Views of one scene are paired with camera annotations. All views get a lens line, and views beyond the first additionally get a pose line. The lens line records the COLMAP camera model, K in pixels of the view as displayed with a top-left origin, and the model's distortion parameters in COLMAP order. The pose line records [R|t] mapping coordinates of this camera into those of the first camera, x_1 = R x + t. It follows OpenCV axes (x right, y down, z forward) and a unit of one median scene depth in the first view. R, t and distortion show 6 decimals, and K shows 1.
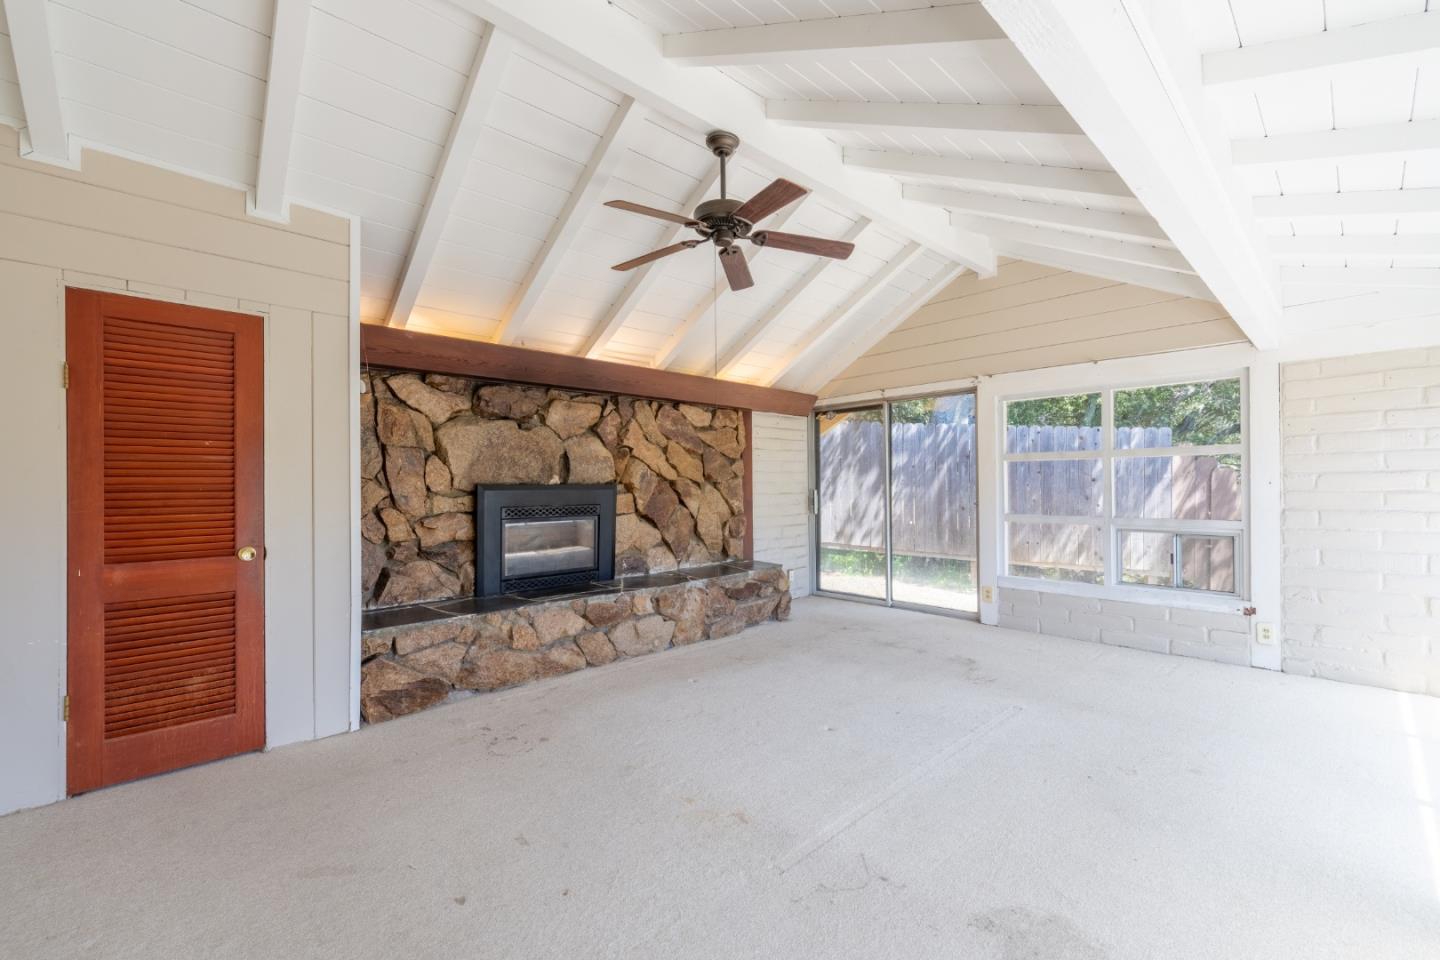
lens RADIAL K [[583.4, 0, 745.0], [0, 583.4, 479.4], [0, 0, 1]] dist [-0.001383, -0.000076]
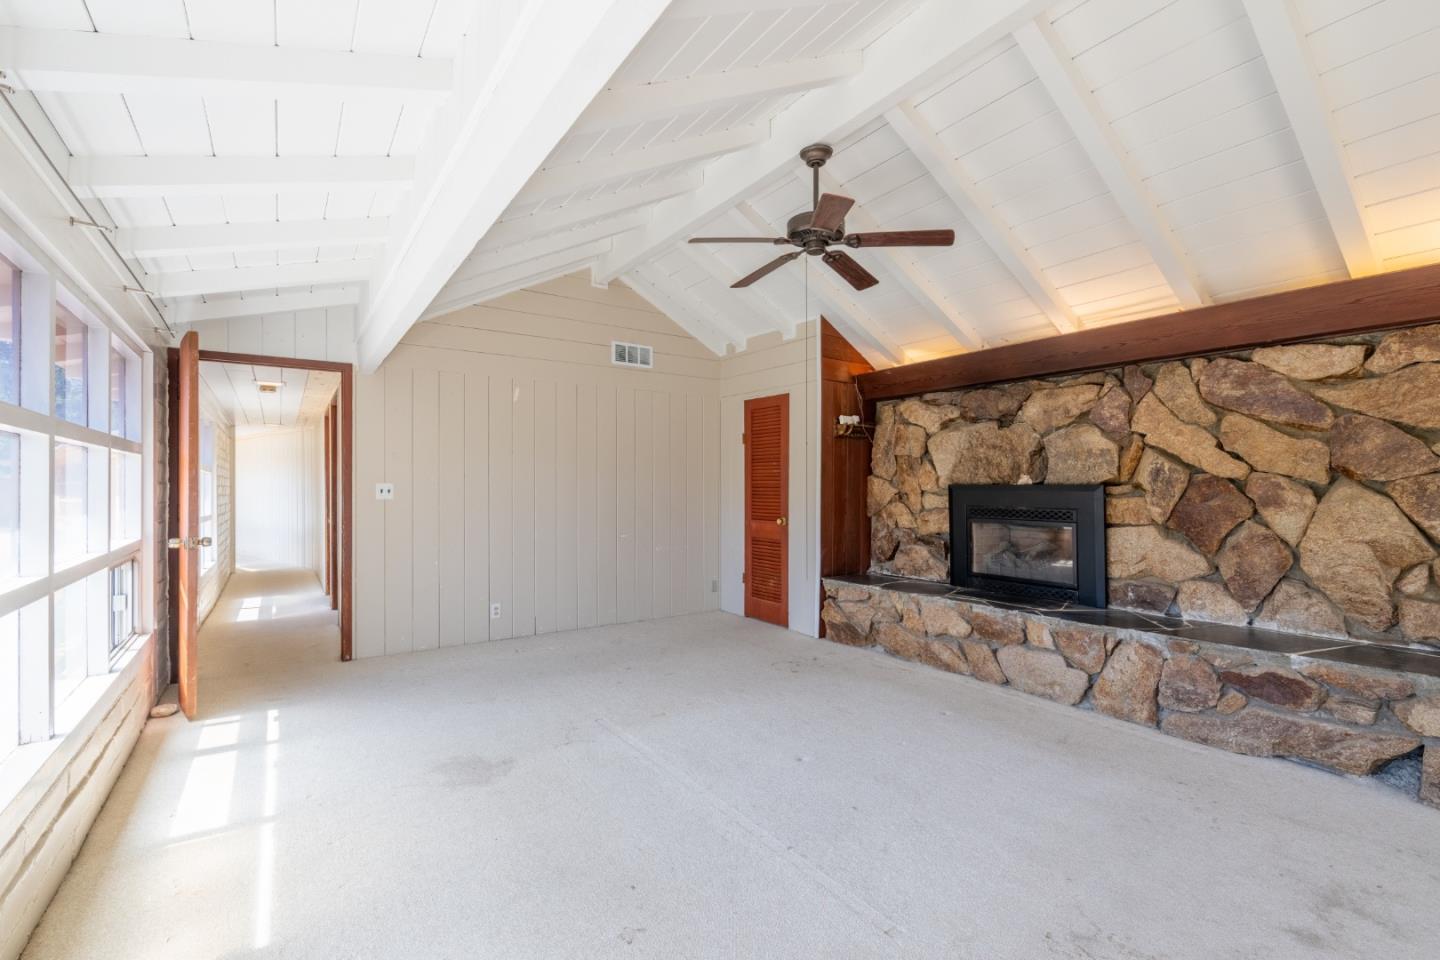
lens RADIAL K [[691.3, 0, 737.1], [0, 691.3, 484.2], [0, 0, 1]] dist [-0.000905, -0.000017]
pose [[-0.166063, 0.006021, -0.986097, 0.814518], [0.010798, 0.999933, 0.004287, -0.001559], [0.986056, -0.009936, -0.166116, 0.728646]]
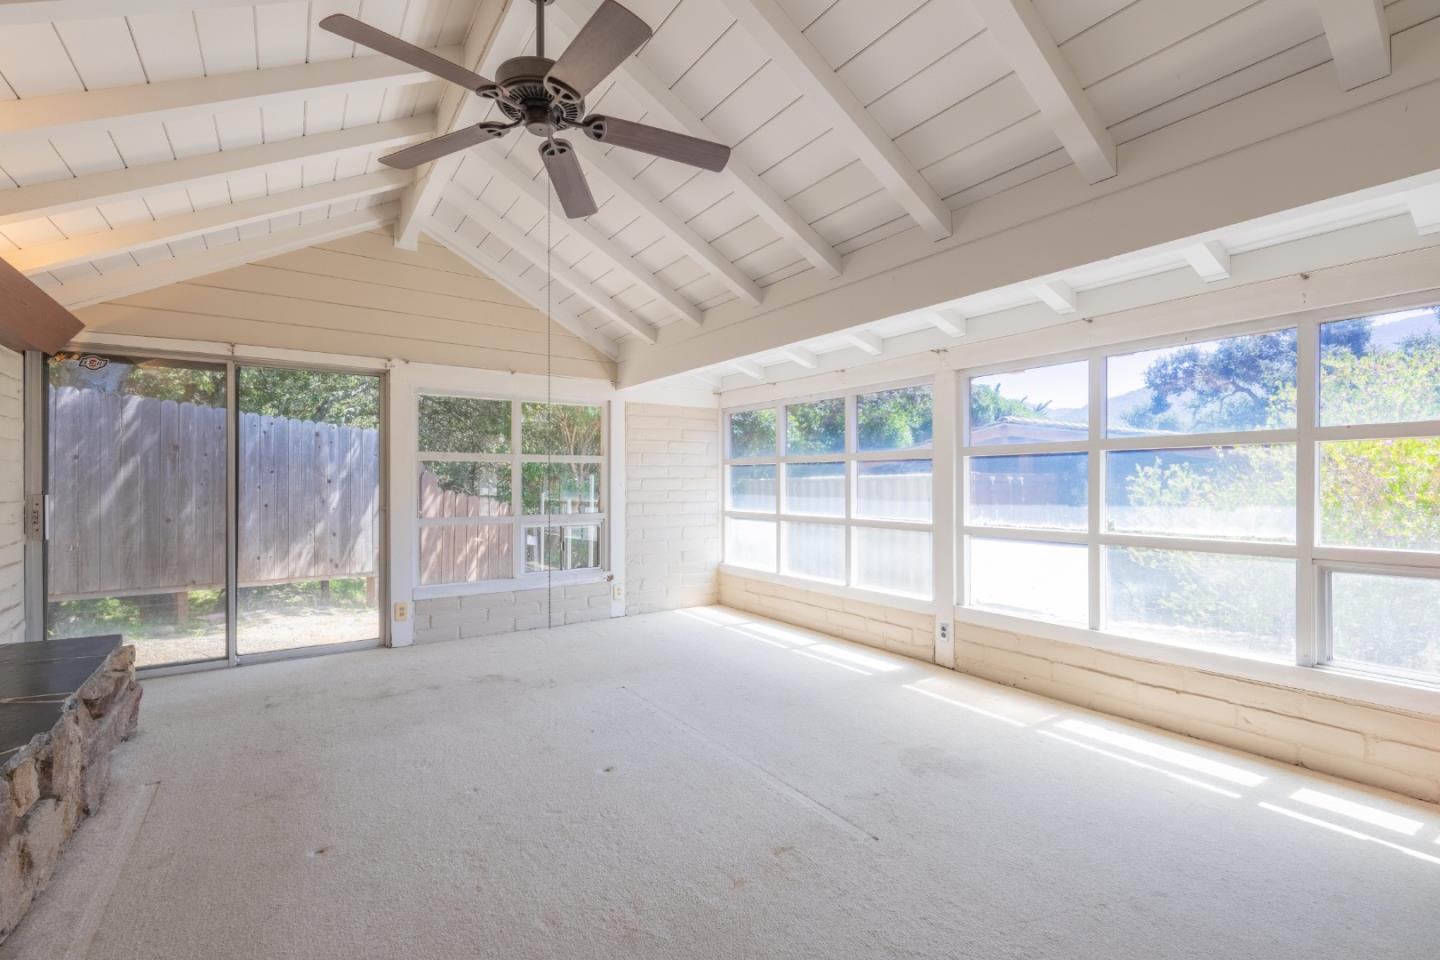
lens RADIAL K [[608.4, 0, 712.4], [0, 608.4, 482.4], [0, 0, 1]] dist [-0.000605, 0.000204]
pose [[0.198312, 0.007758, 0.980108, -0.472557], [-0.008260, 0.999946, -0.006244, 0.007325], [-0.980104, -0.006857, 0.198365, 0.453399]]
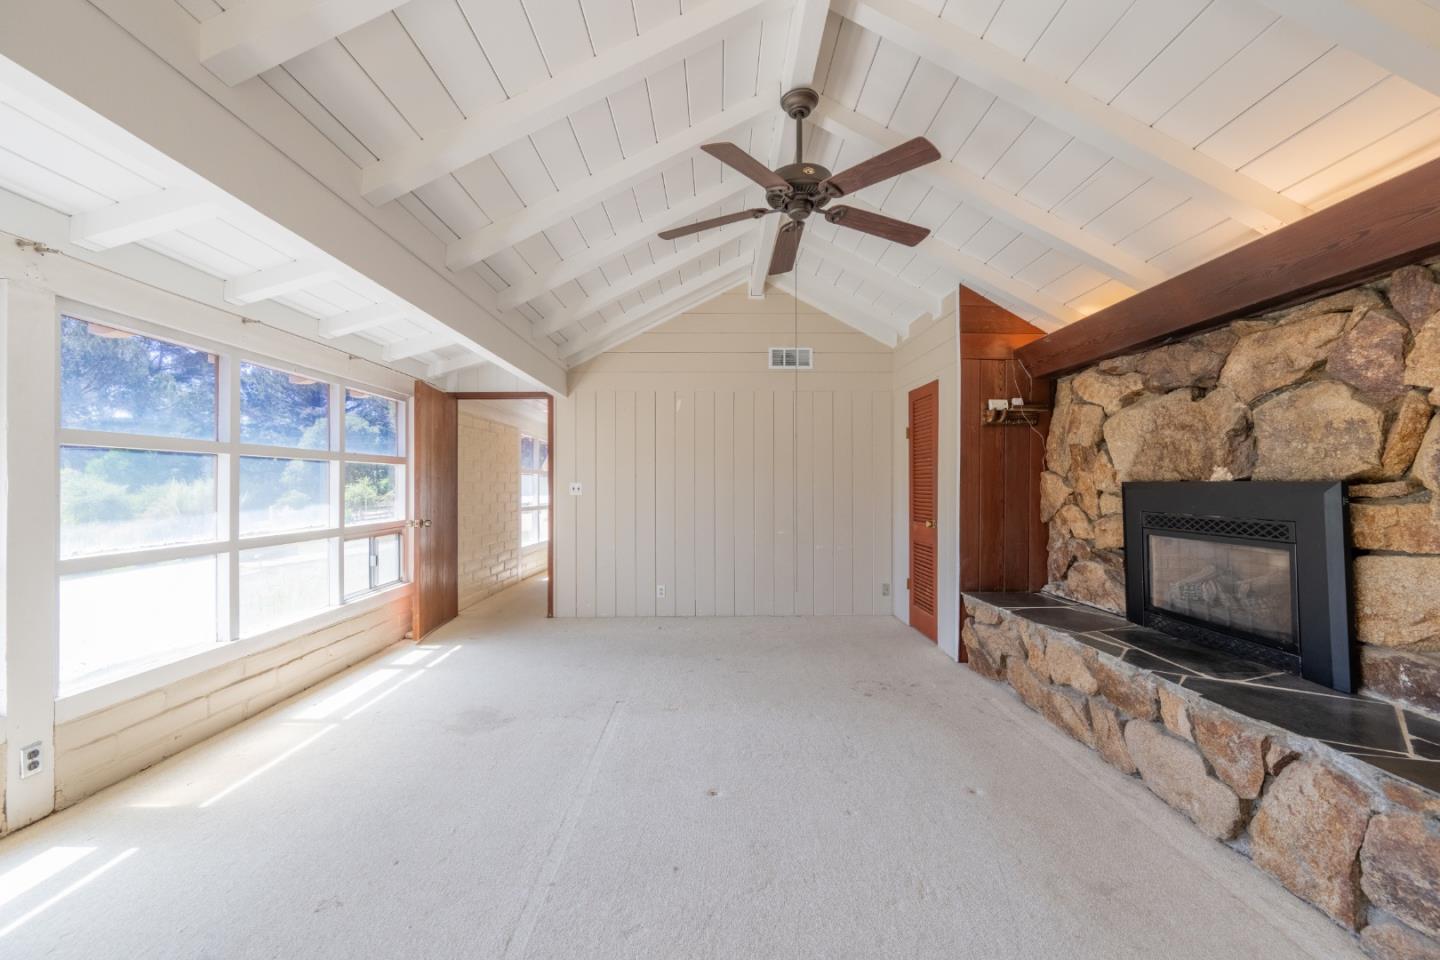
lens RADIAL K [[608.4, 0, 712.4], [0, 608.4, 482.4], [0, 0, 1]] dist [-0.000605, 0.000204]
pose [[-0.716630, 0.006694, -0.697422, 0.486109], [0.014081, 0.999889, -0.004872, 0.005109], [0.697312, -0.013311, -0.716644, 1.075493]]
